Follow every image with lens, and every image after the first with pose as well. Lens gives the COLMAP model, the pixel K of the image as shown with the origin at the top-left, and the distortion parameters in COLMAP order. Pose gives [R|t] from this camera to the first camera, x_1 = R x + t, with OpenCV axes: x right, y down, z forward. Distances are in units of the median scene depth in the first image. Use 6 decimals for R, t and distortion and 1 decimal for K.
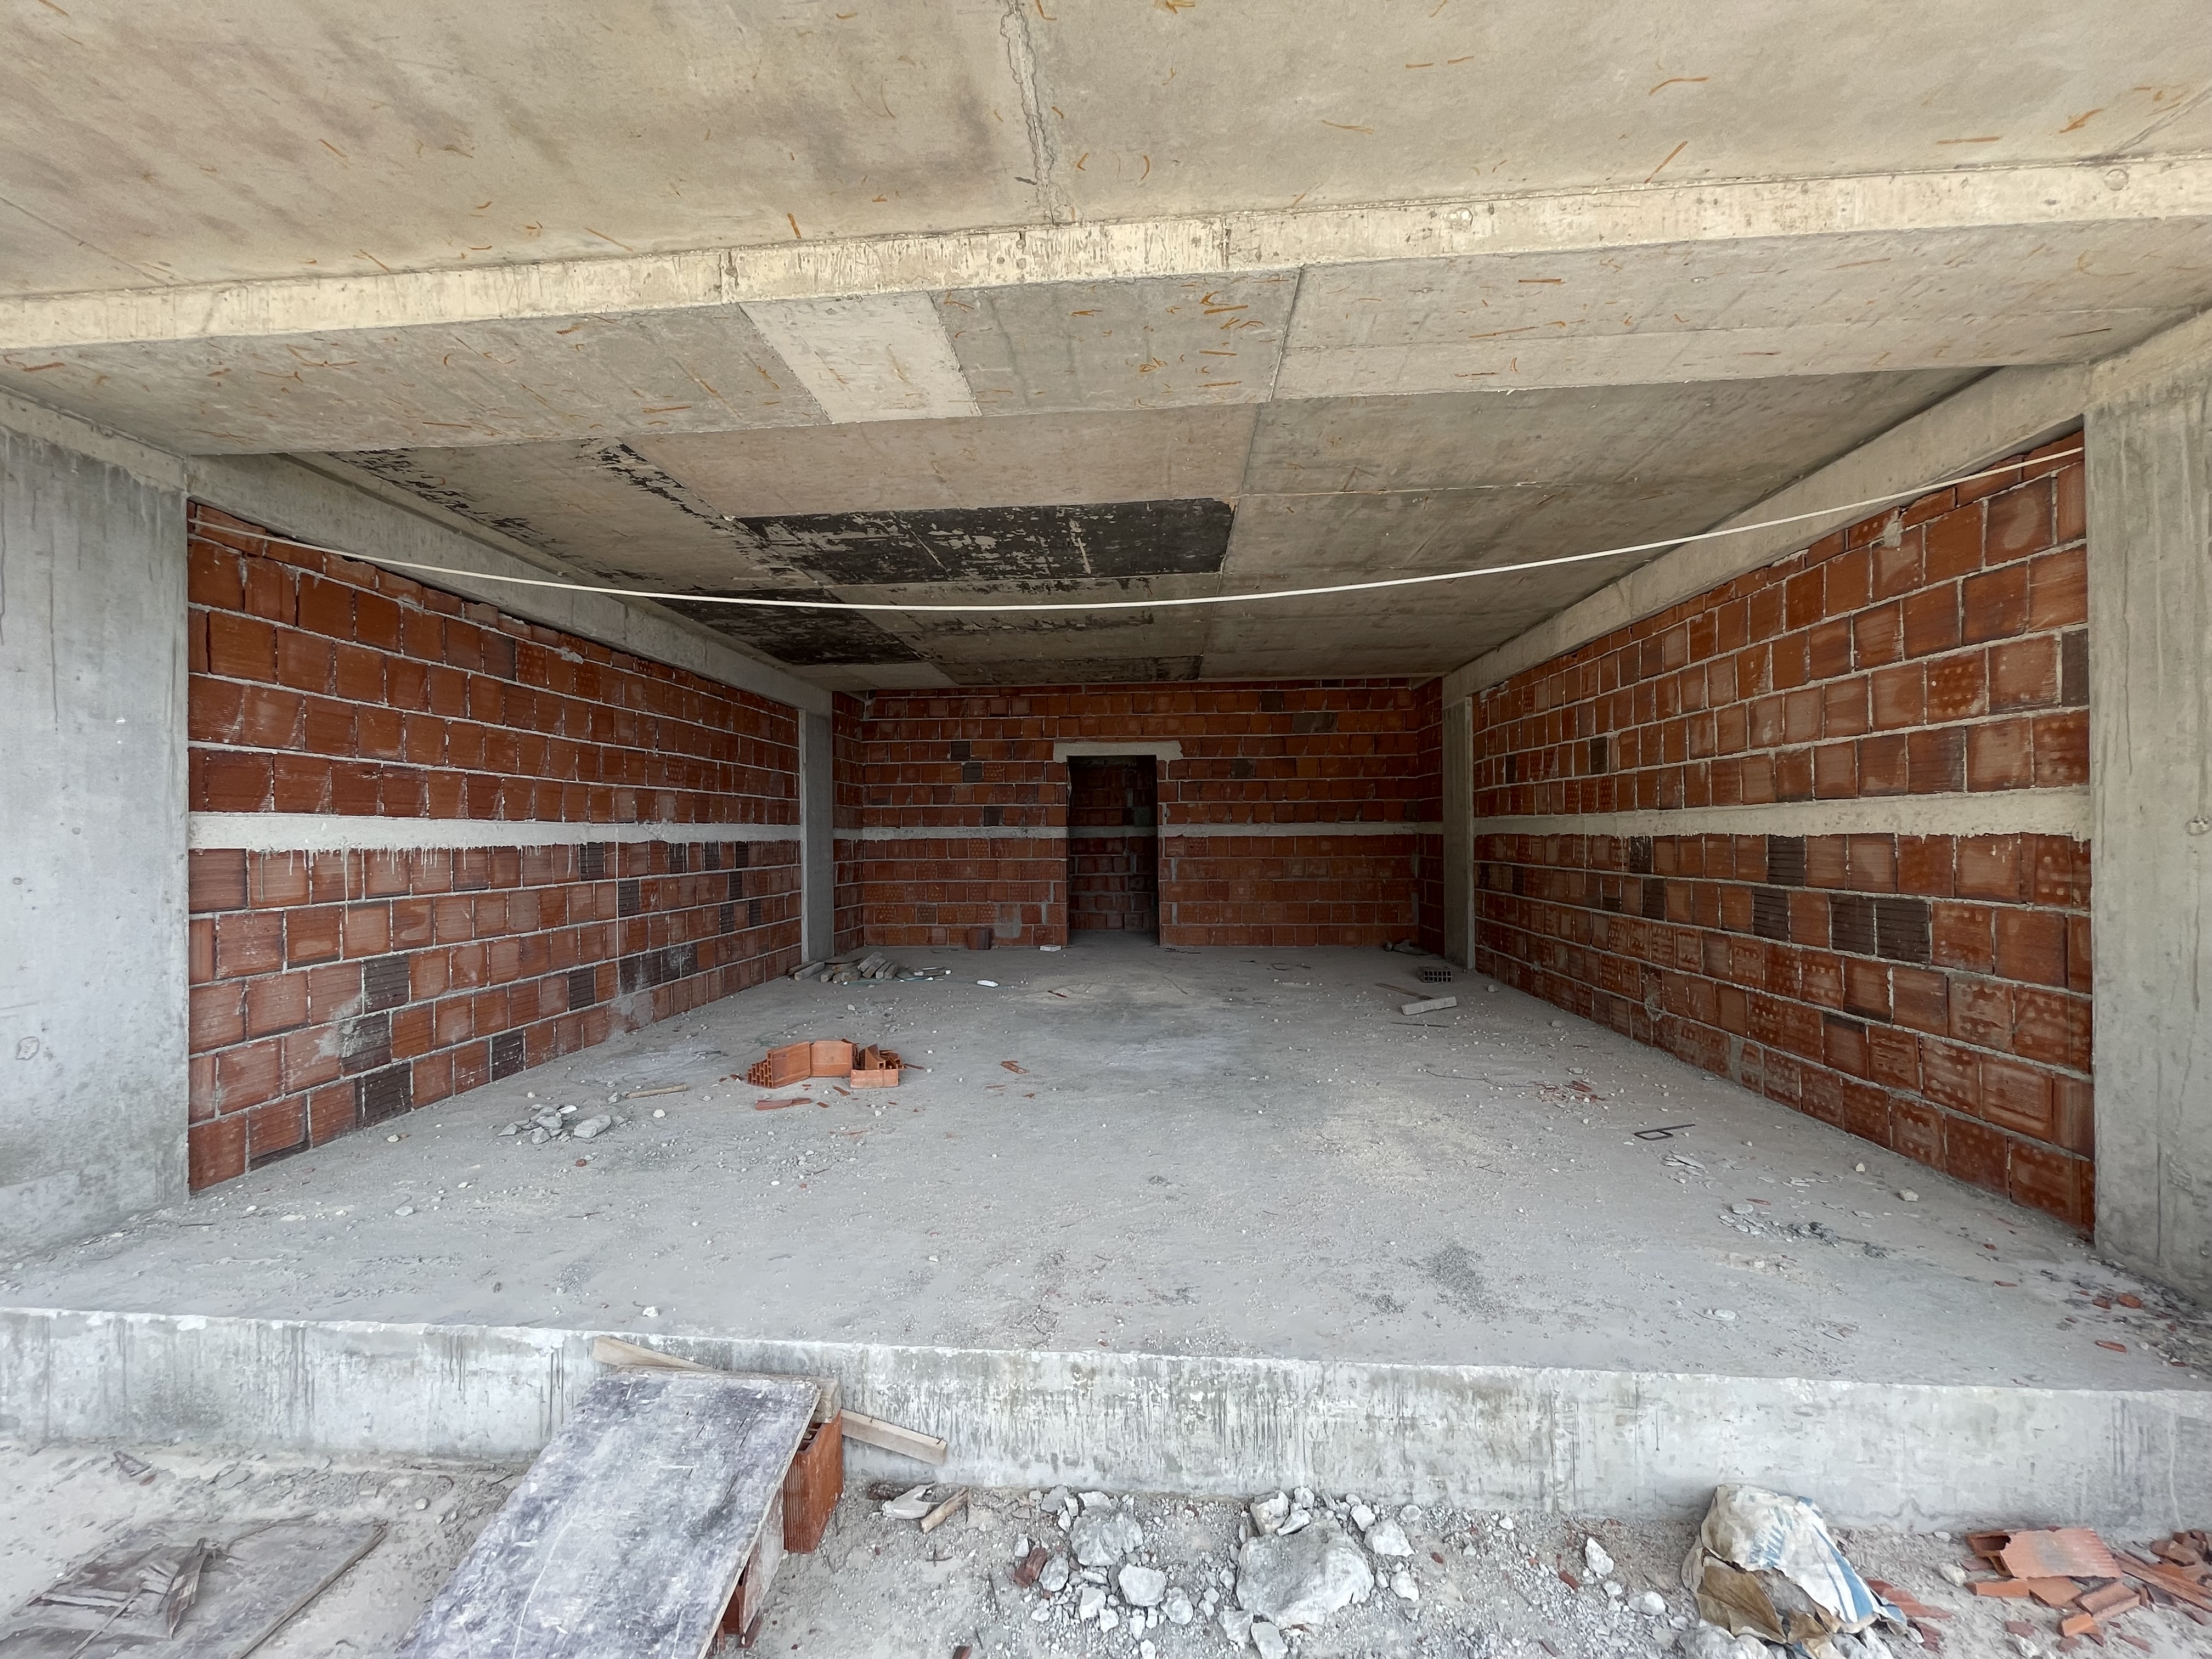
lens RADIAL K [[884.7, 0, 1098.6], [0, 884.7, 838.8], [0, 0, 1]] dist [-0.002758, 0.000153]
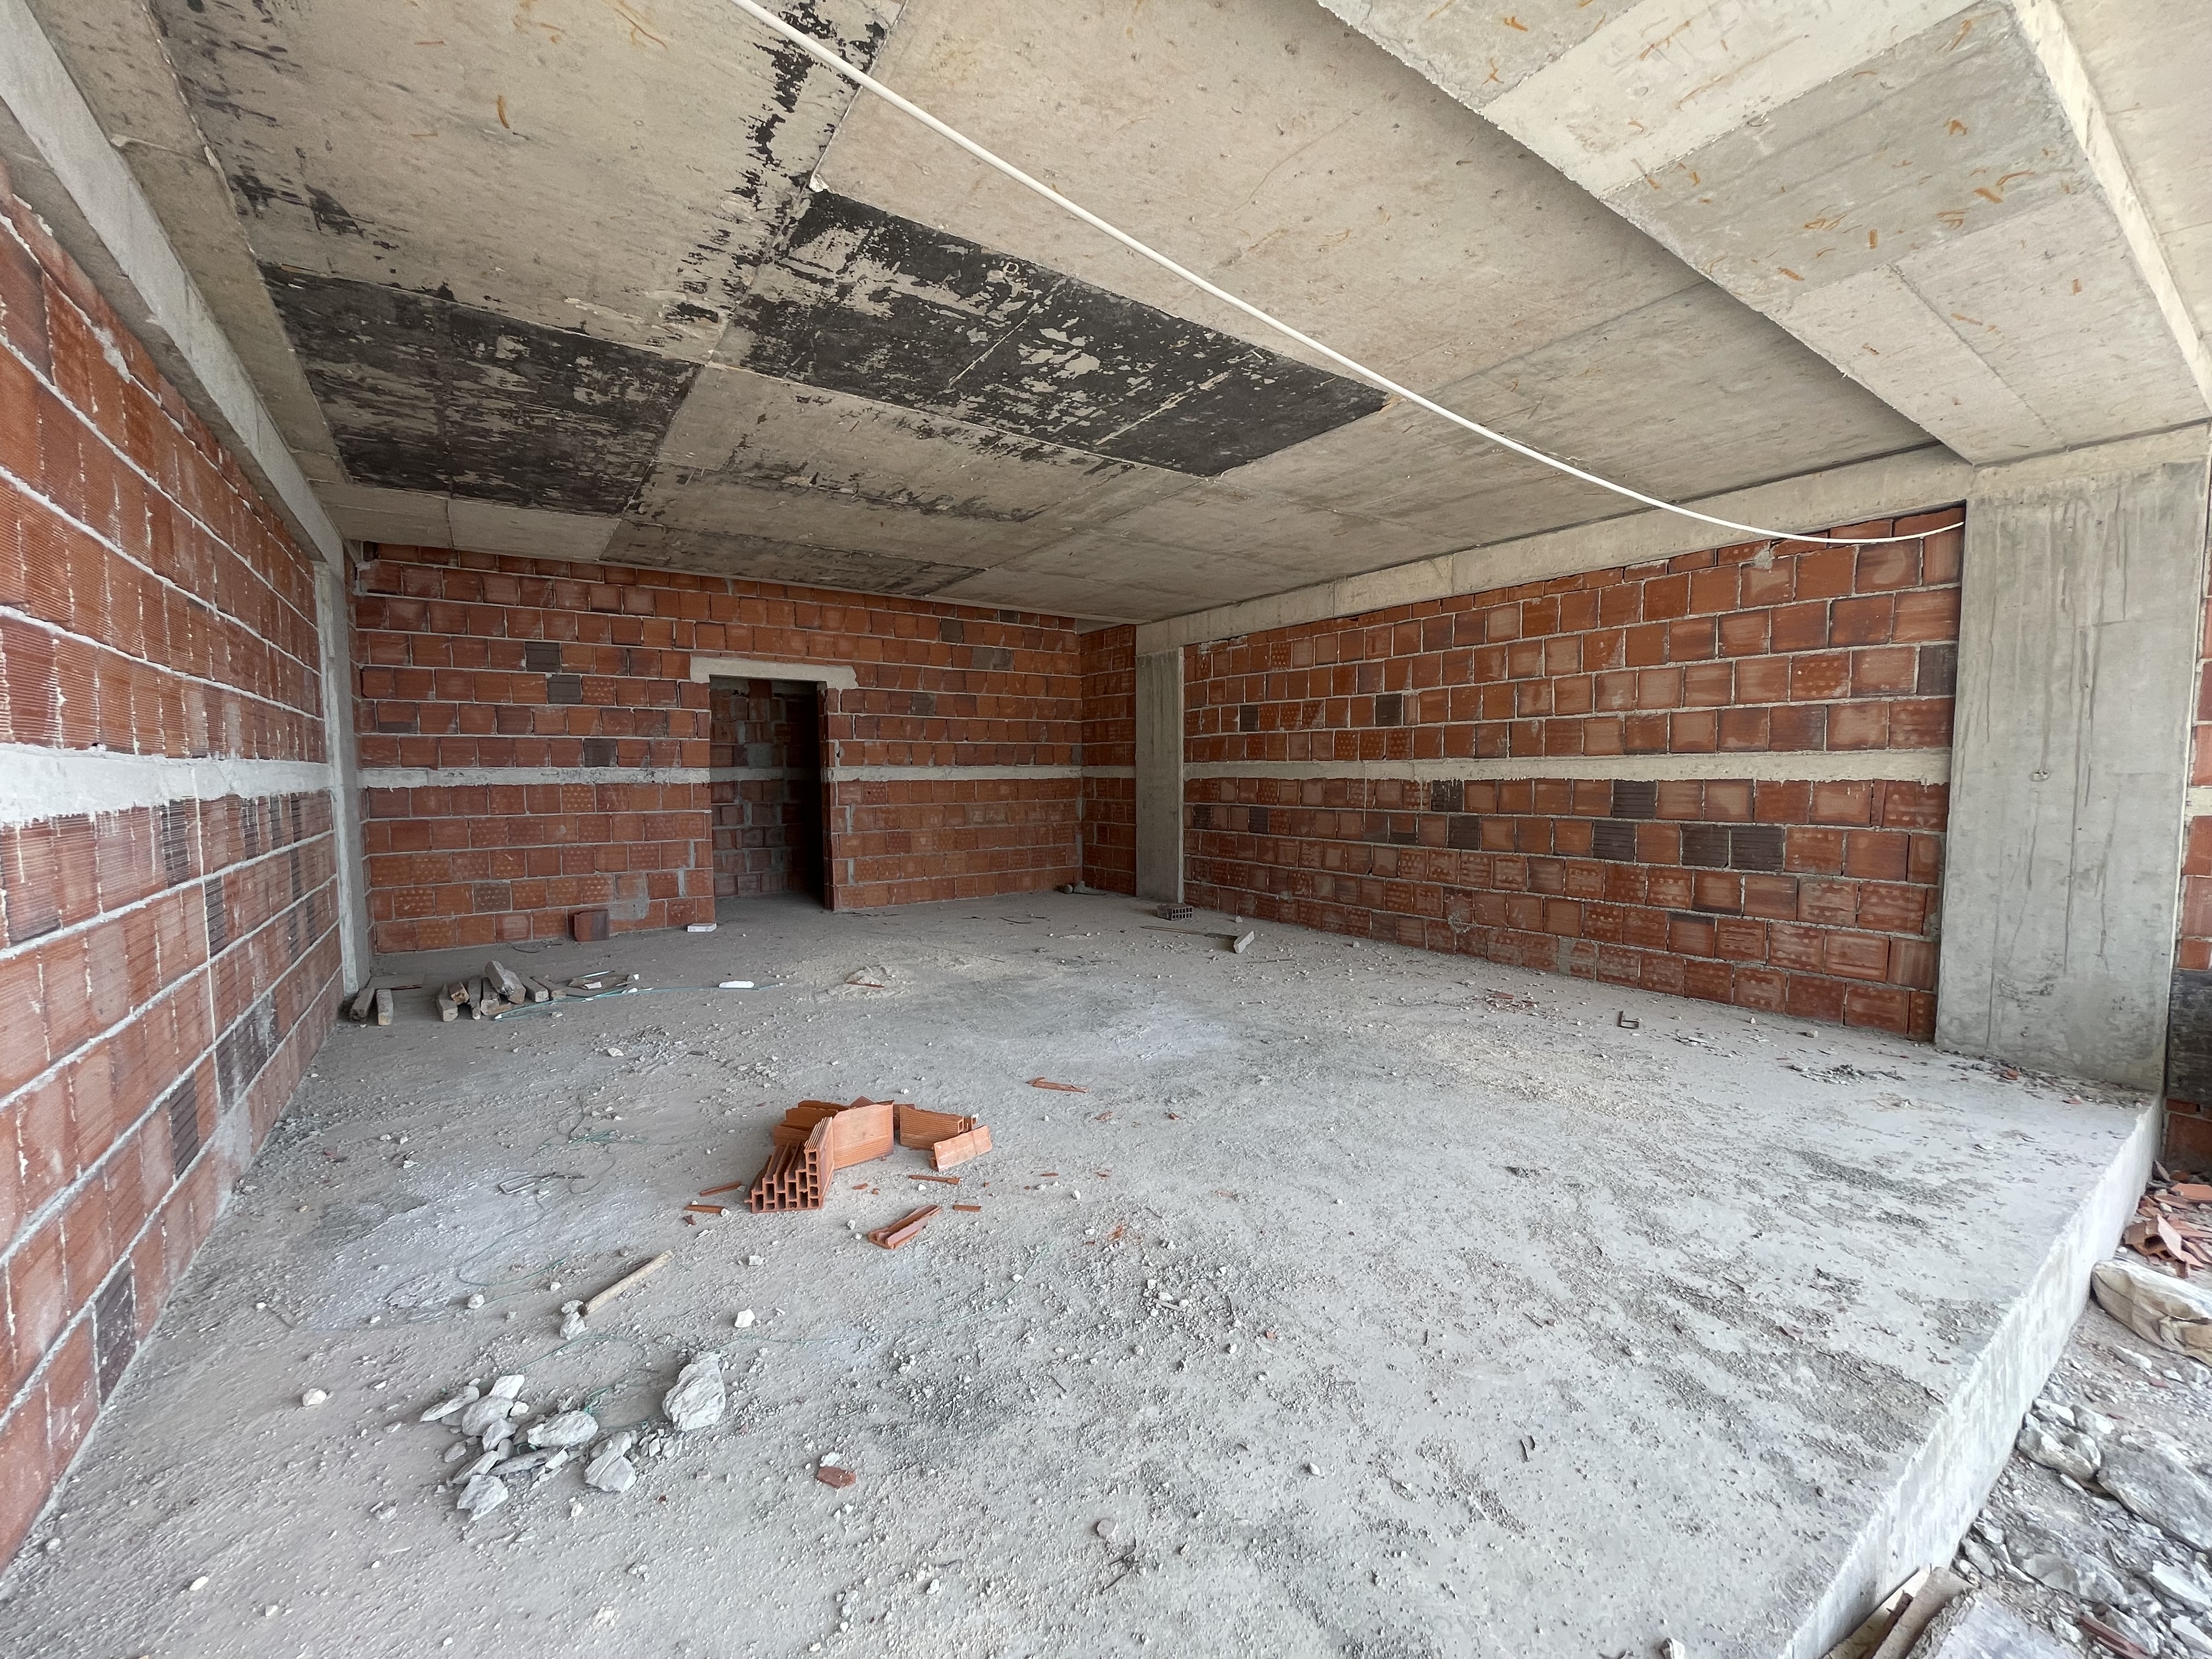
lens RADIAL K [[884.7, 0, 1097.0], [0, 884.7, 836.6], [0, 0, 1]] dist [-0.002758, 0.000153]
pose [[0.778209, -0.042470, 0.626567, -0.578698], [0.002969, 0.997948, 0.063955, -0.005927], [-0.627998, -0.047910, 0.776739, 0.425210]]
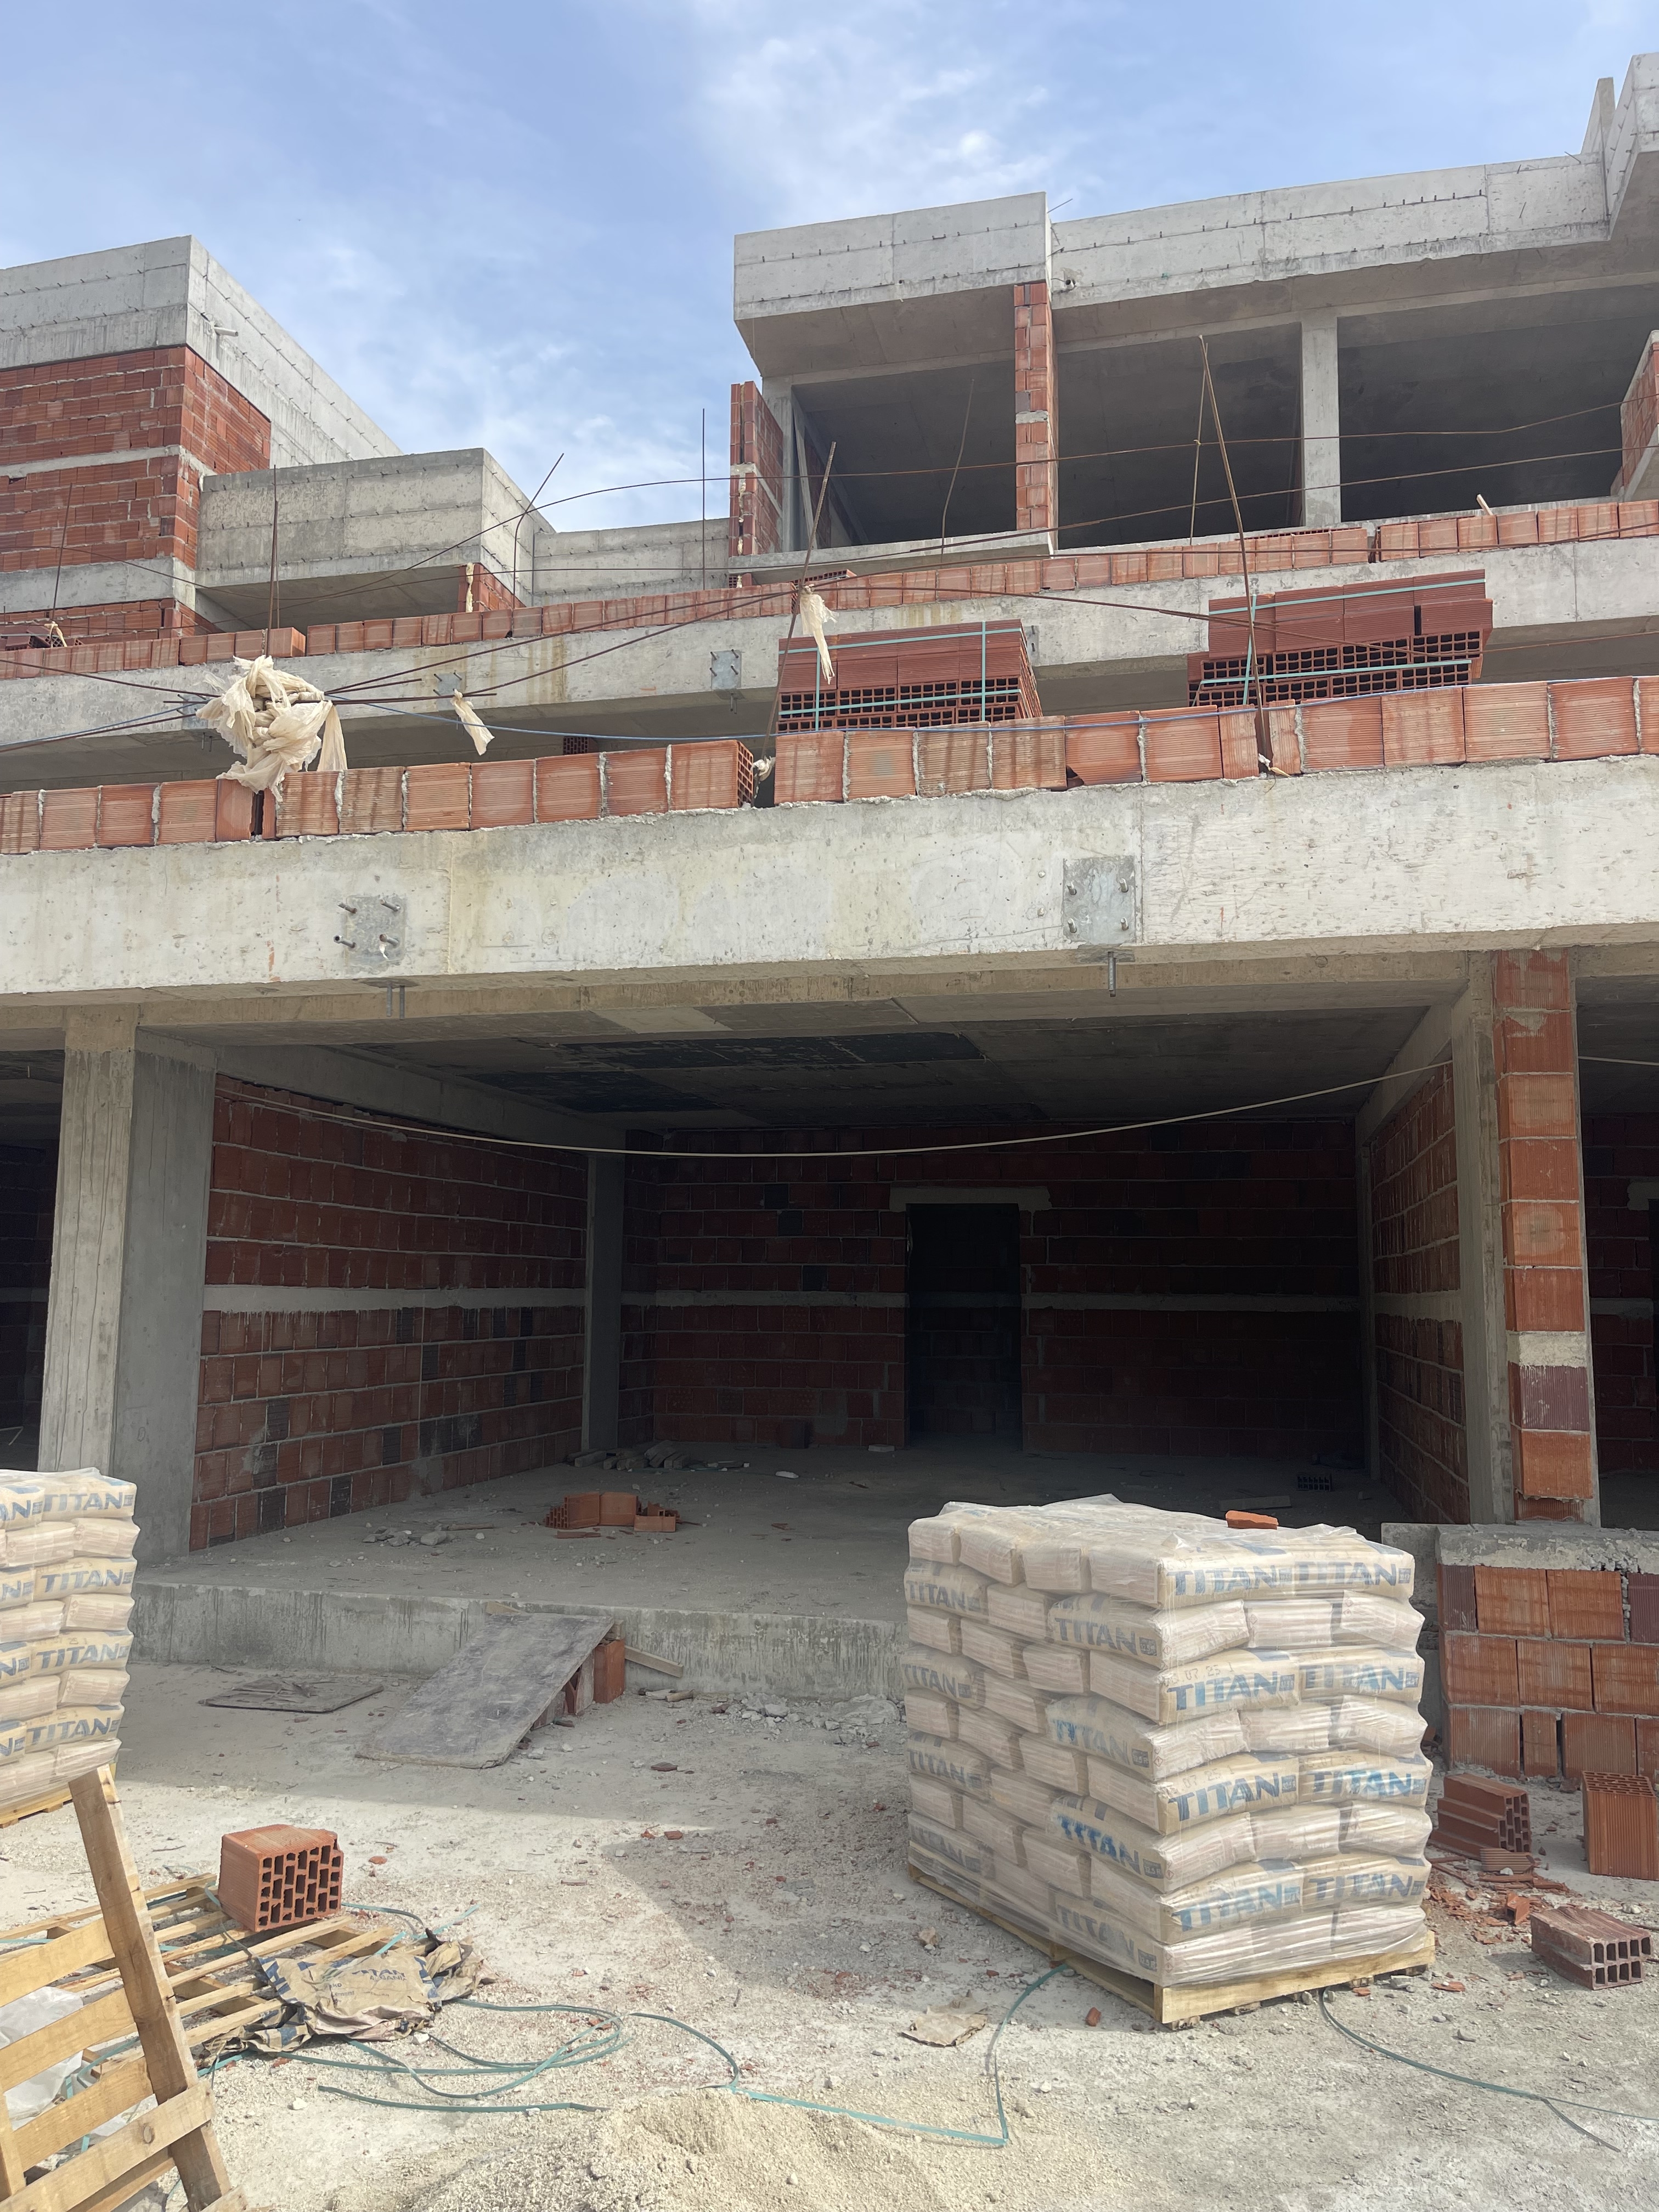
lens RADIAL K [[1669.9, 0, 840.7], [0, 1669.9, 1095.3], [0, 0, 1]] dist [0.058617, -0.068247]
pose [[0.987840, -0.003396, -0.155437, 0.311868], [-0.015880, 0.992329, -0.122604, -0.012188], [0.154661, 0.123581, 0.980208, -1.114803]]
